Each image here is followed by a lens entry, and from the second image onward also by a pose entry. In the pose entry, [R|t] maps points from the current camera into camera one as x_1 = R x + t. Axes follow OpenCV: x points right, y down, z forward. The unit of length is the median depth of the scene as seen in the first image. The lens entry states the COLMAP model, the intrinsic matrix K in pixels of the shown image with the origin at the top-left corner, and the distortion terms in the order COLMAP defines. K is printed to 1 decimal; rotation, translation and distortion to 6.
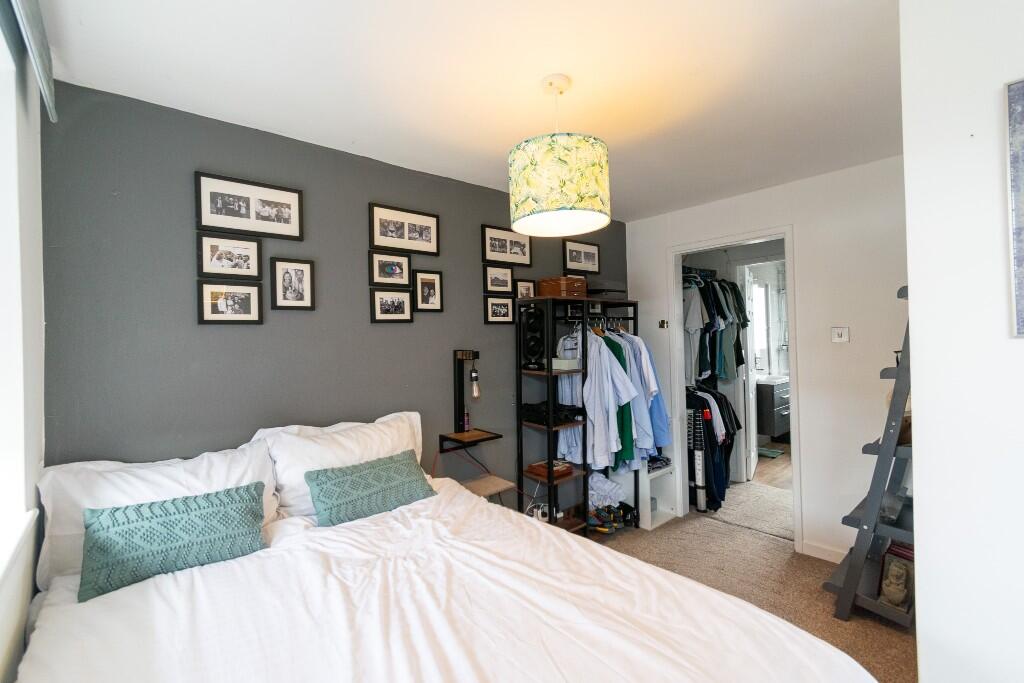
lens RADIAL K [[449.8, 0, 513.6], [0, 449.8, 337.3], [0, 0, 1]] dist [0.001118, -0.000294]
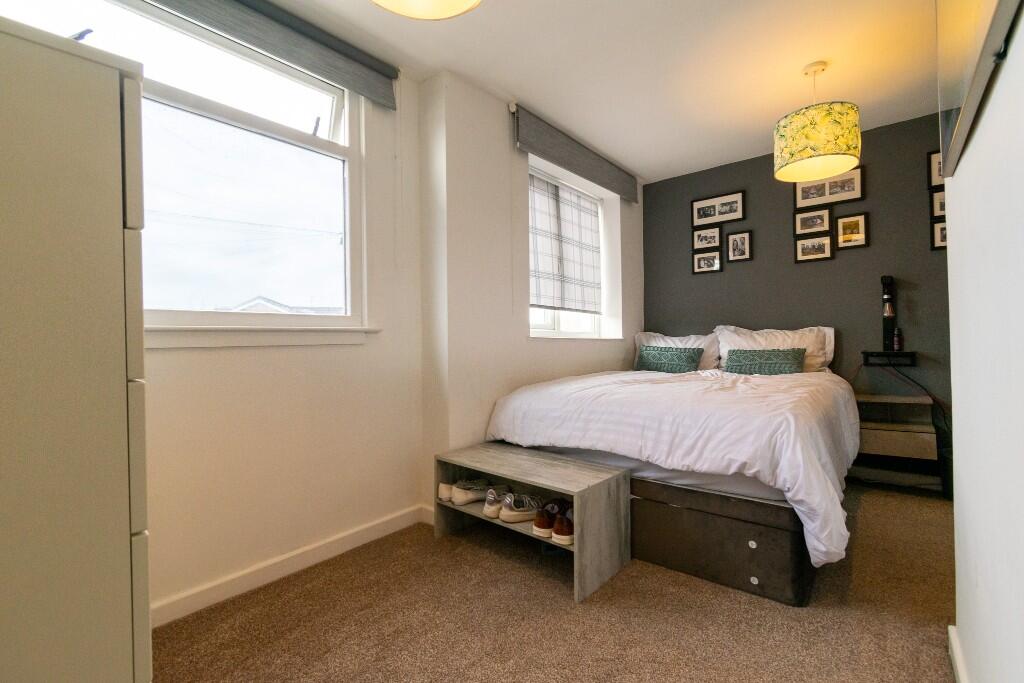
lens RADIAL K [[449.8, 0, 513.6], [0, 449.8, 337.3], [0, 0, 1]] dist [0.001118, -0.000294]
pose [[0.160758, 0.018460, -0.986821, 1.086936], [0.011435, 0.999723, 0.020564, 0.185698], [0.986928, -0.014591, 0.160503, -0.134519]]
